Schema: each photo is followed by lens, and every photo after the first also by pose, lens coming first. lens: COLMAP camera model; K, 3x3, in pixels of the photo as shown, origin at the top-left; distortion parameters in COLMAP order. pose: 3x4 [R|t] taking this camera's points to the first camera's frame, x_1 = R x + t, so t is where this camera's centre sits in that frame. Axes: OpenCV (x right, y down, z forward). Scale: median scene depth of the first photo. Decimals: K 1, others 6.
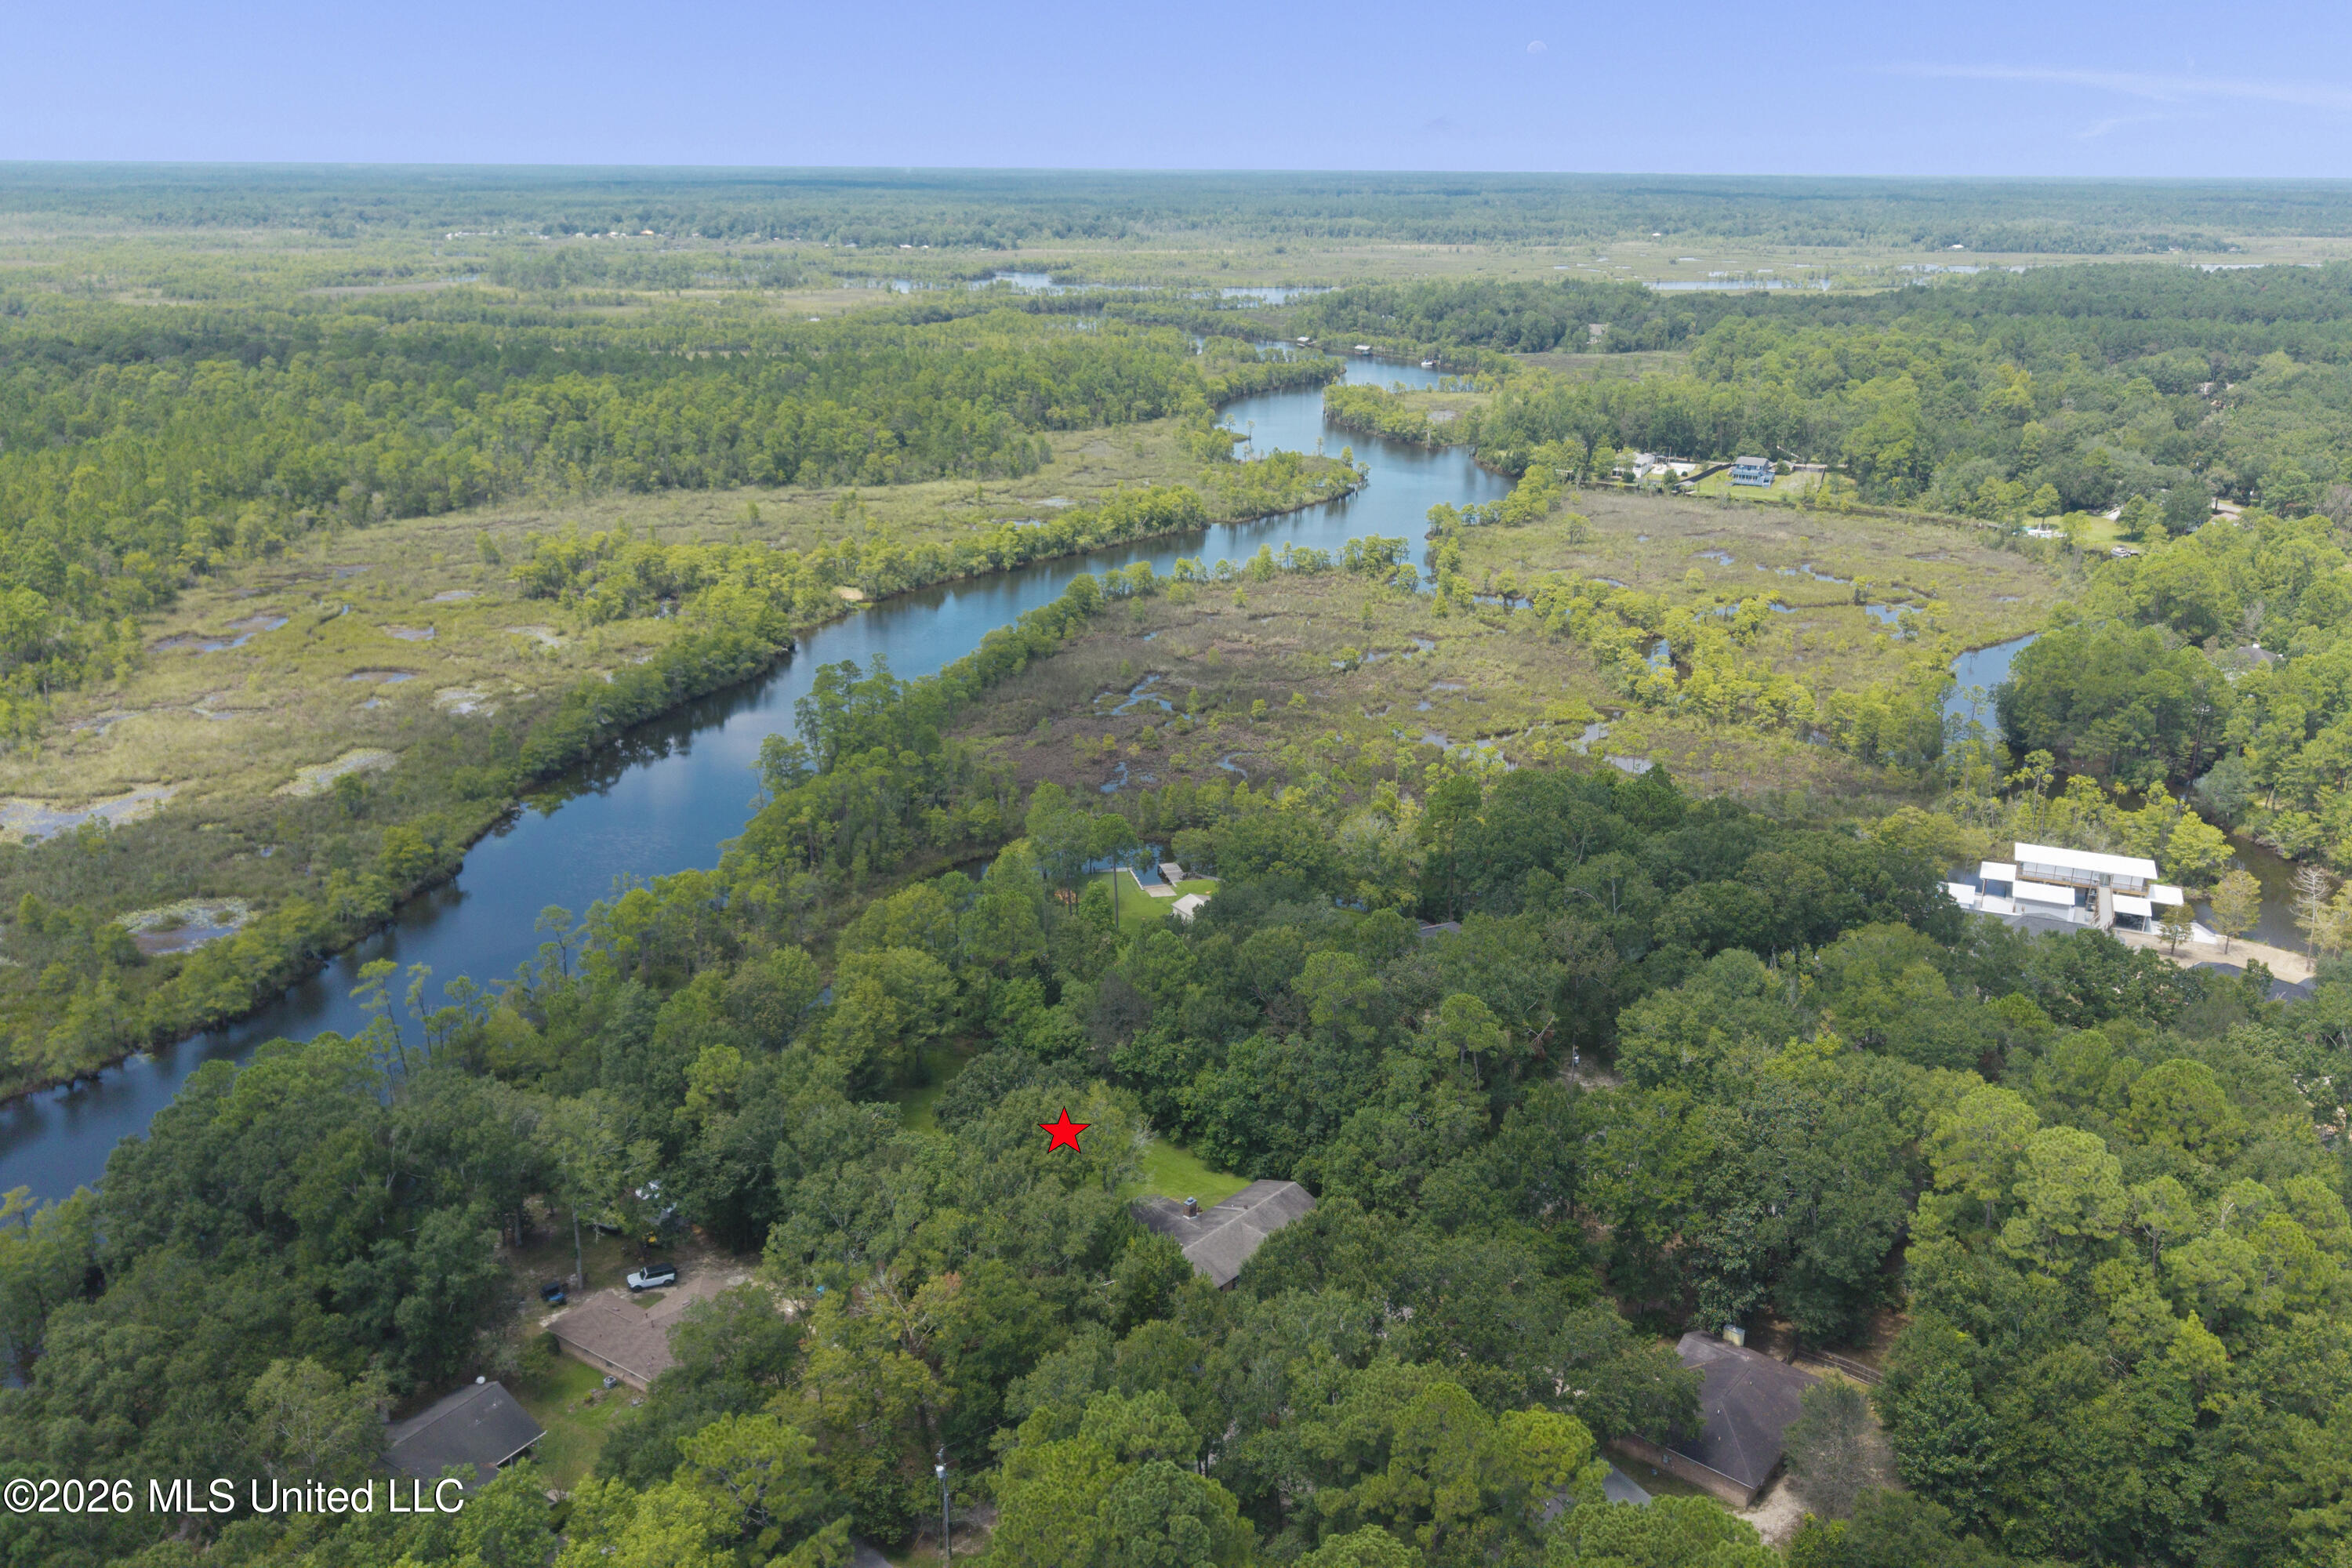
lens RADIAL K [[1826.8, 0, 1179.9], [0, 1826.8, 896.7], [0, 0, 1]] dist [0.049848, -0.069552]
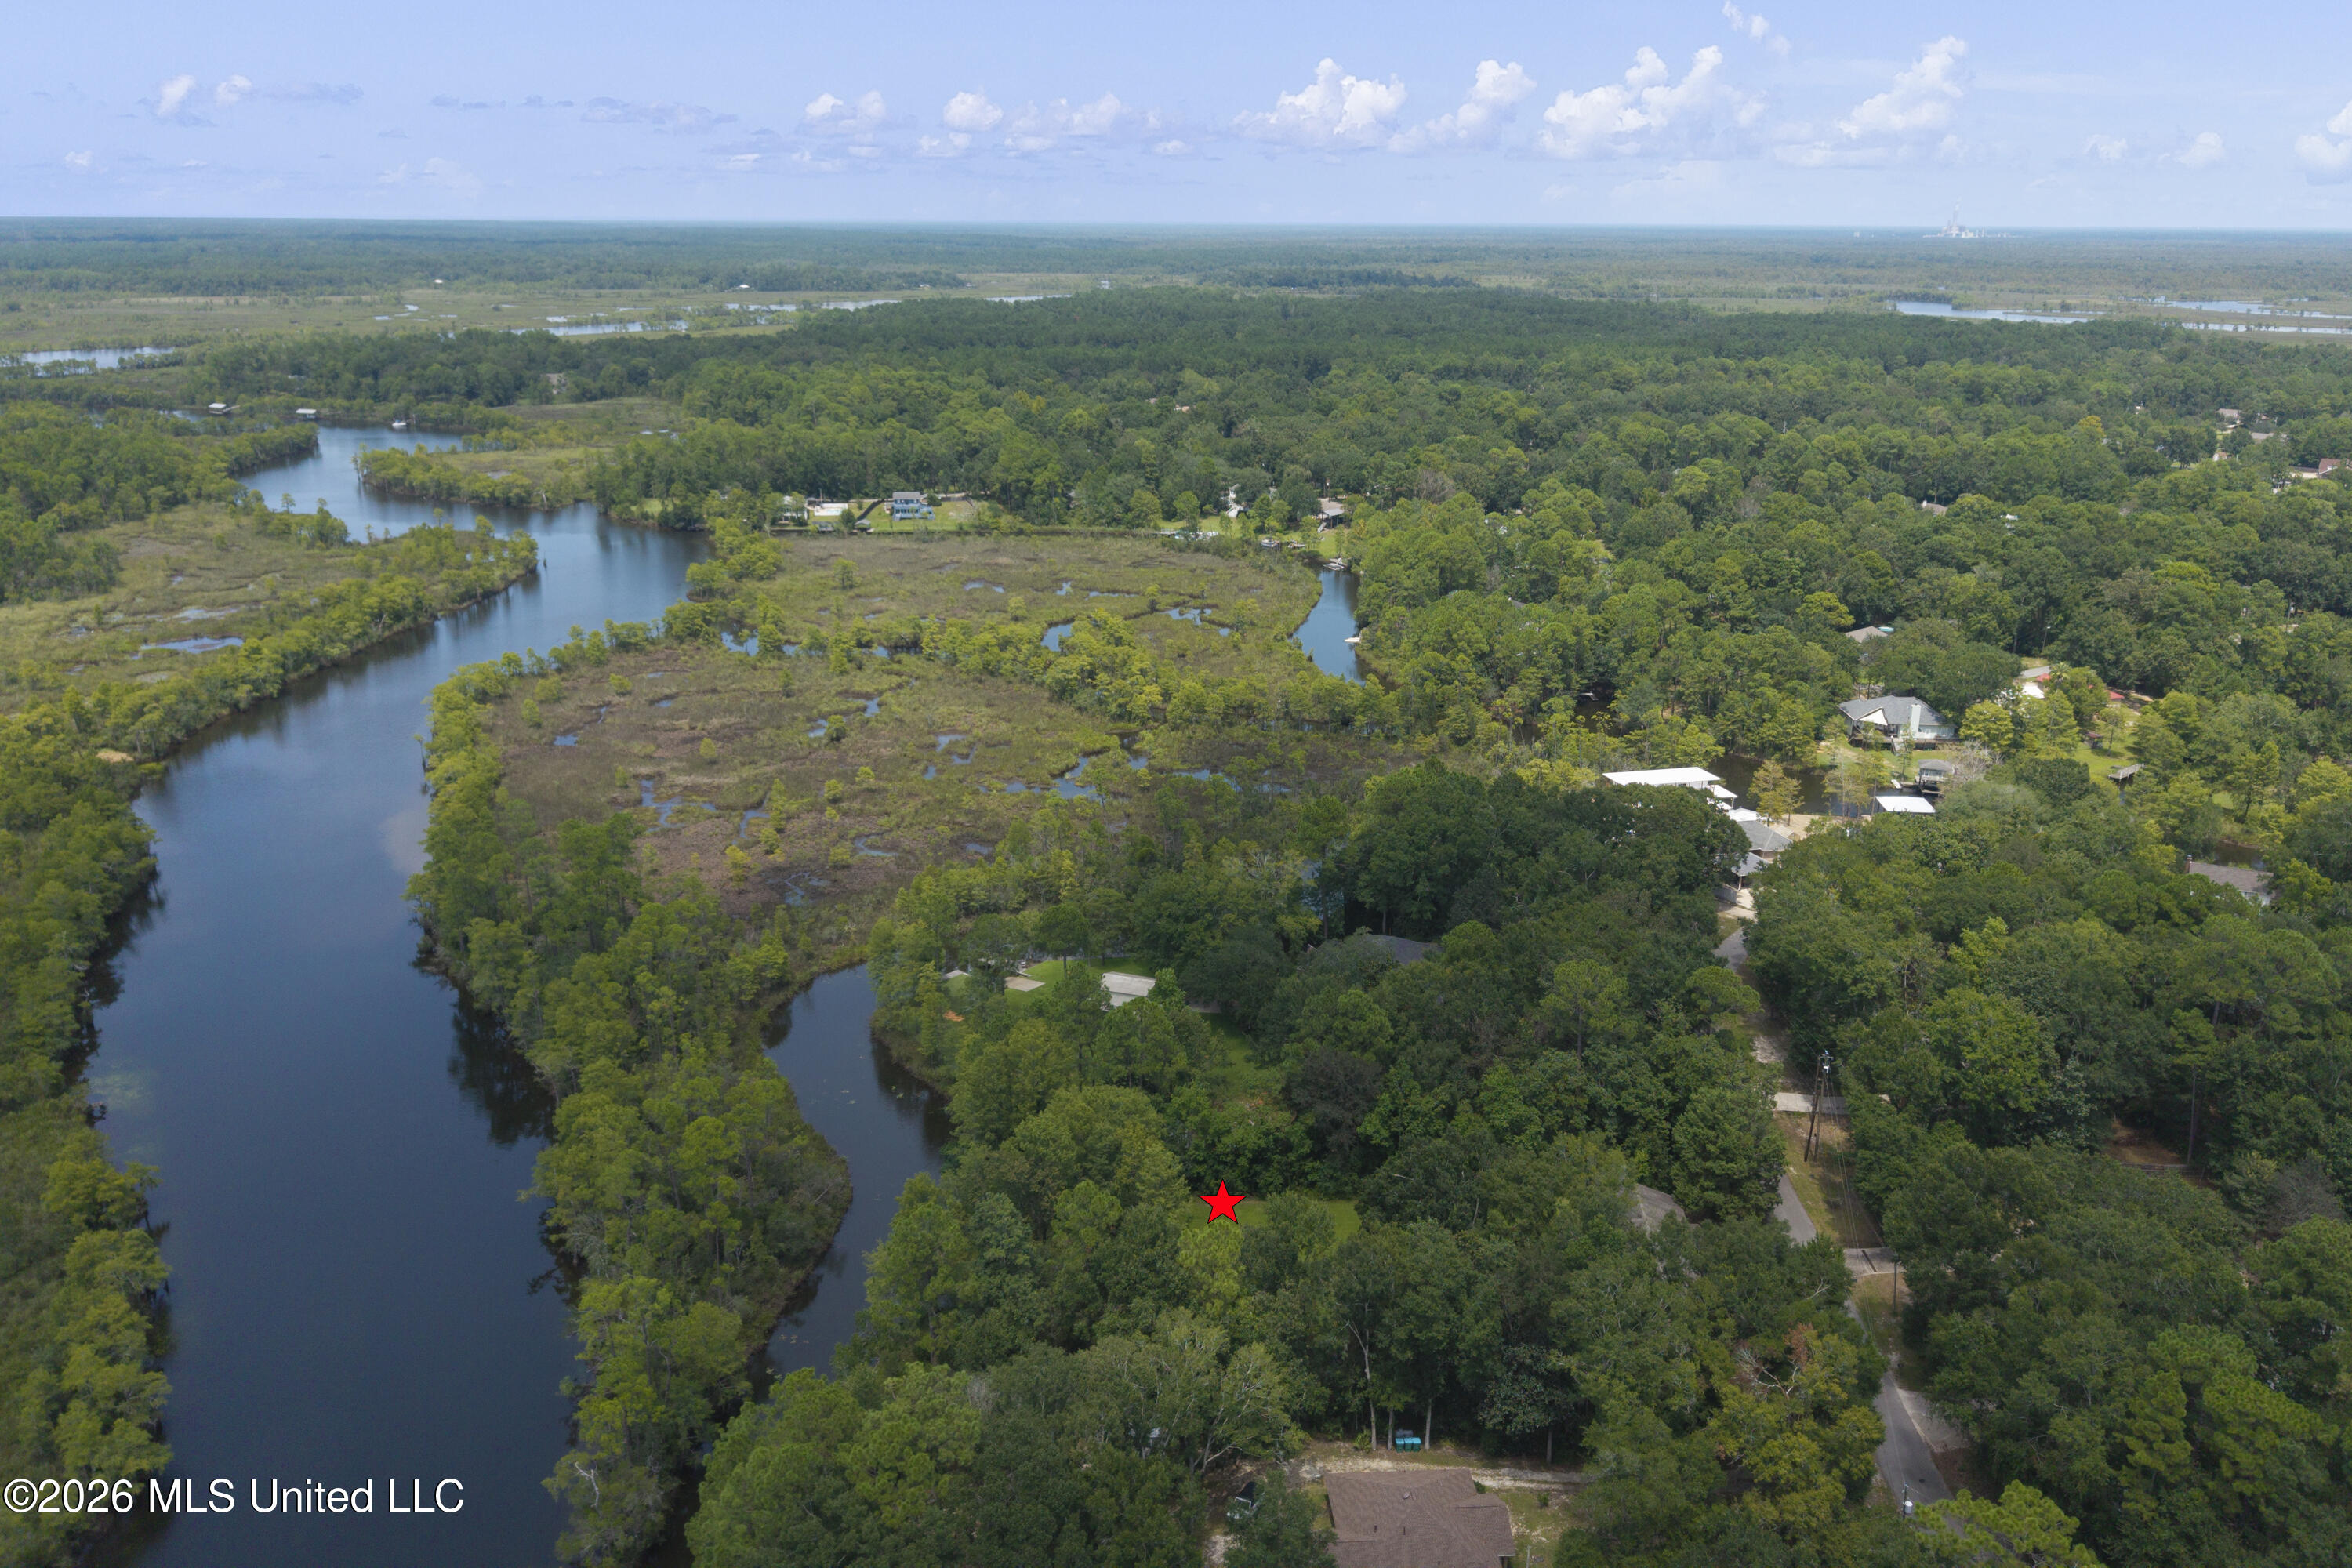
lens RADIAL K [[1826.8, 0, 1179.9], [0, 1826.8, 896.7], [0, 0, 1]] dist [0.049848, -0.069552]
pose [[0.788373, -0.213715, 0.576882, -0.289043], [0.226096, 0.972749, 0.051384, -0.047142], [-0.572143, 0.089921, 0.815209, 0.120837]]
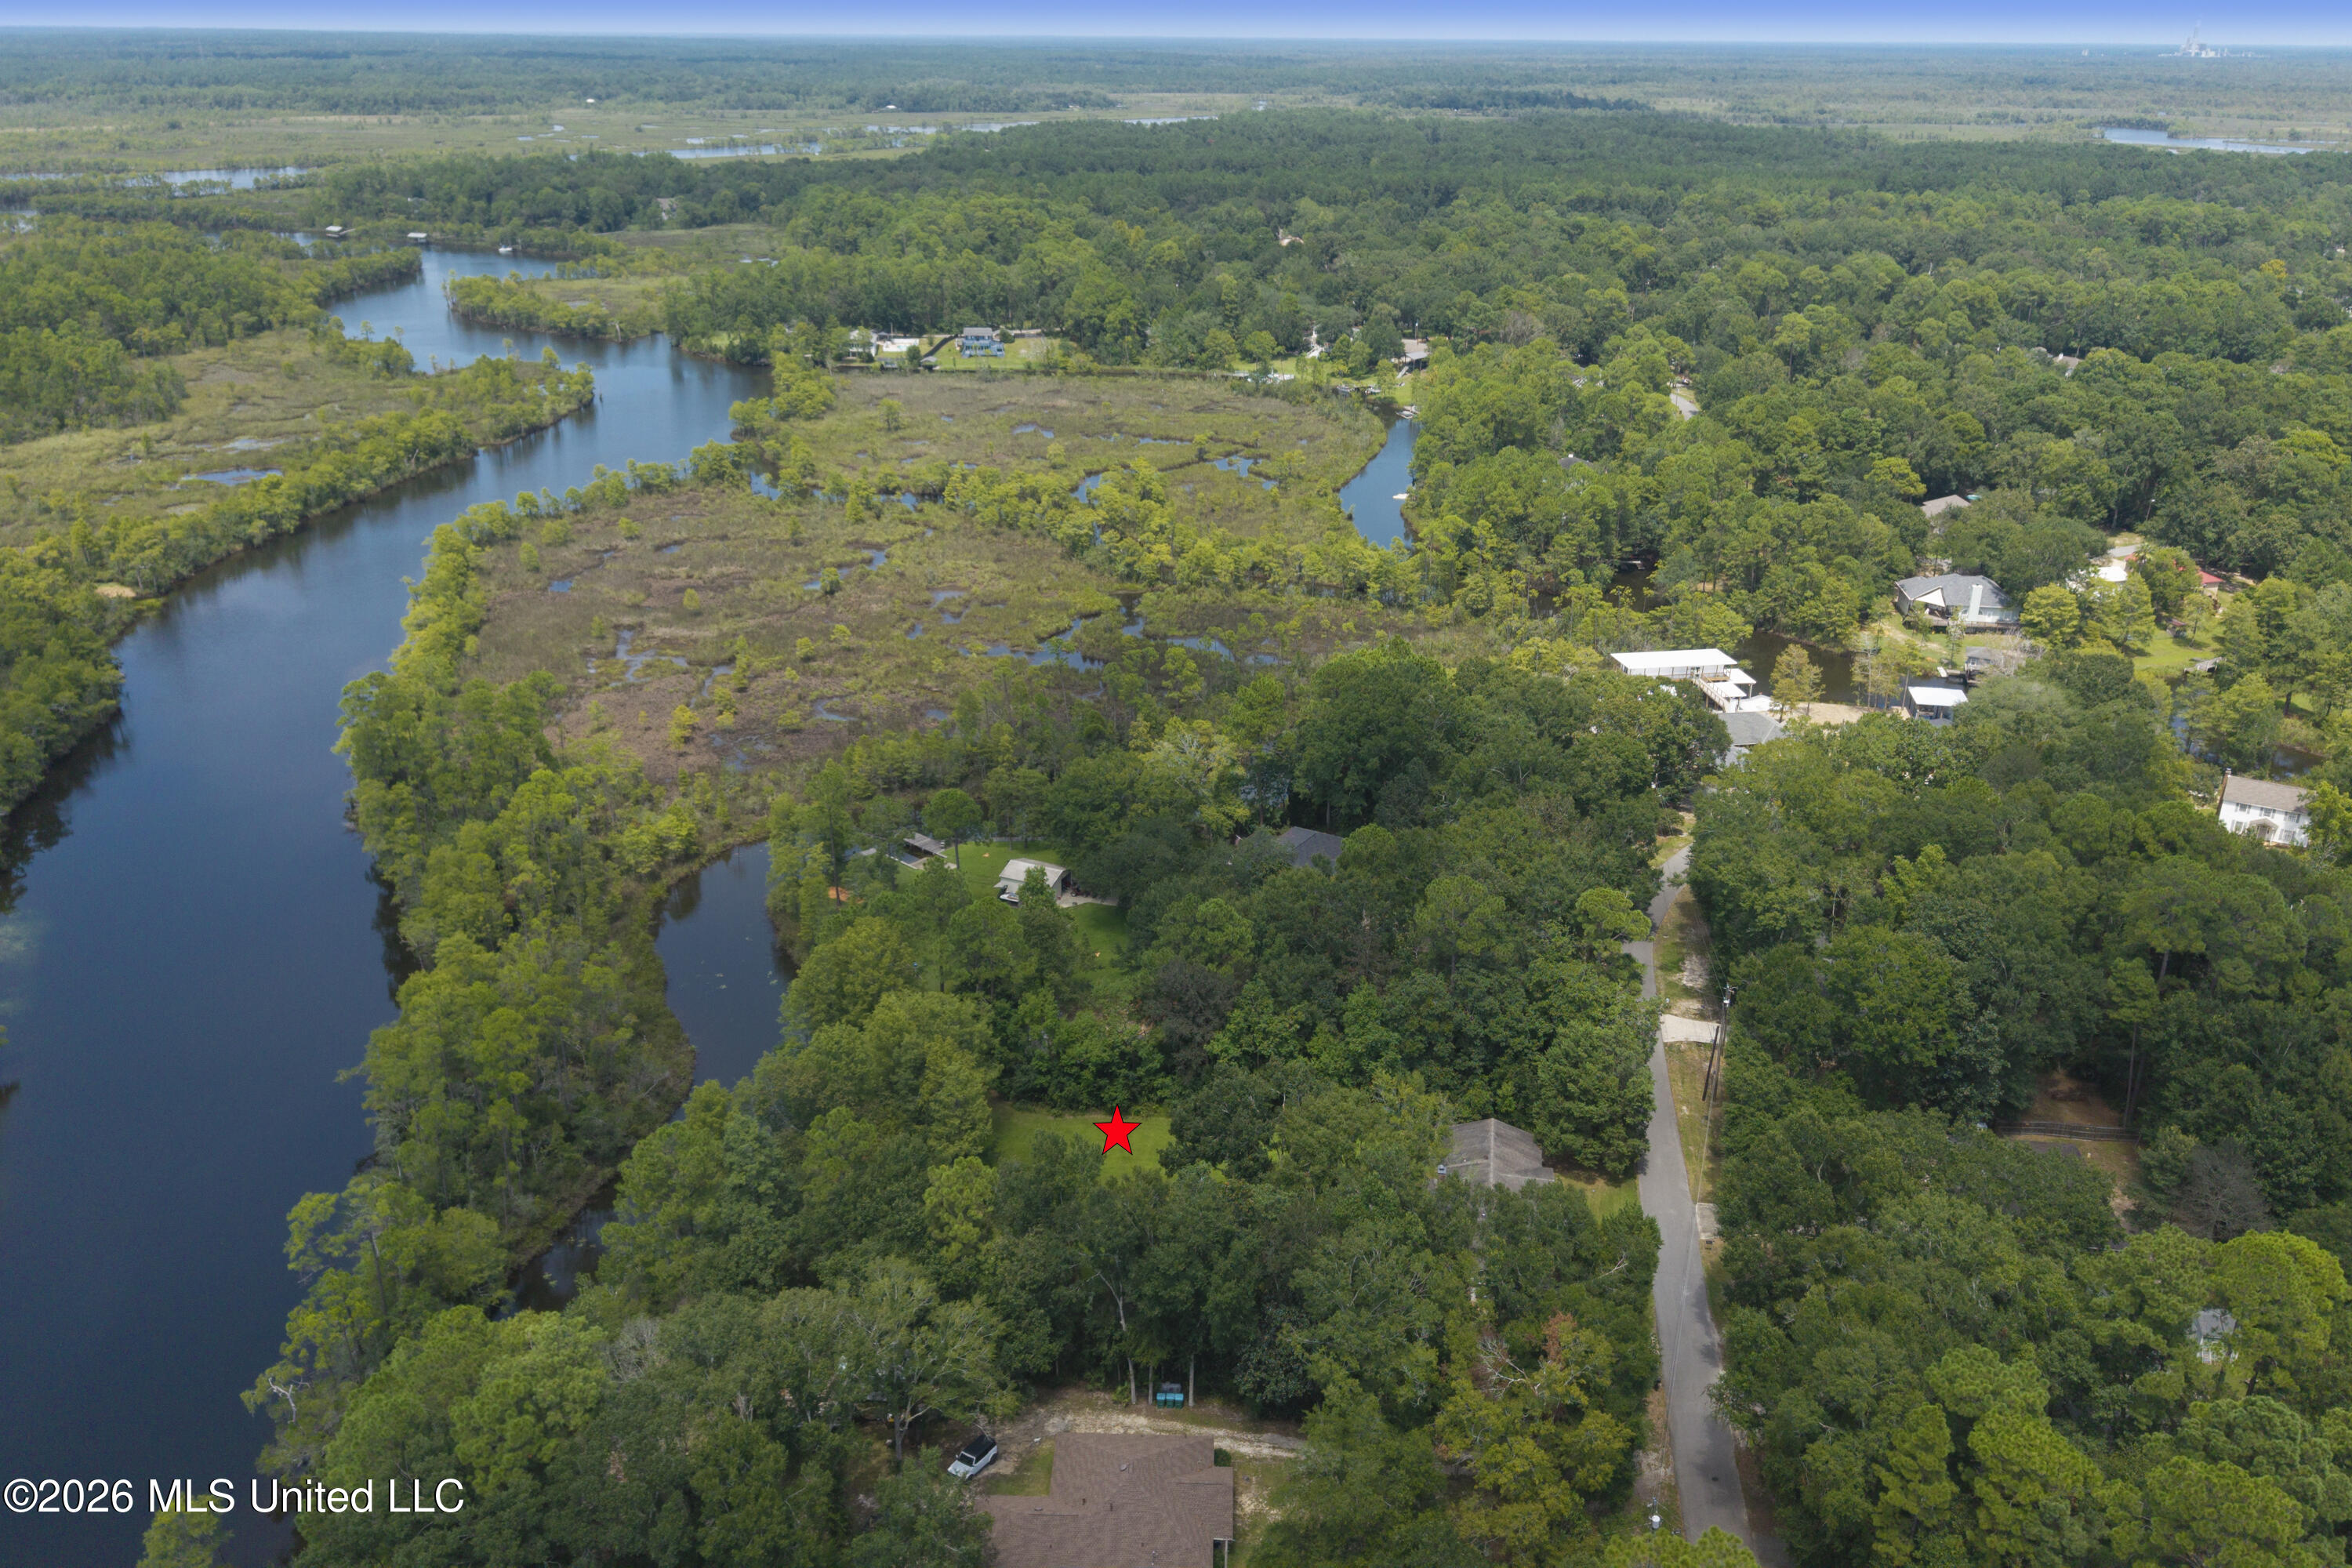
lens RADIAL K [[1817.0, 0, 1177.7], [0, 1817.0, 885.1], [0, 0, 1]] dist [0.043812, -0.055588]
pose [[0.841879, -0.227479, 0.489380, -0.211776], [0.197628, 0.973781, 0.112664, -0.043665], [-0.502177, 0.001866, 0.864763, 0.108239]]
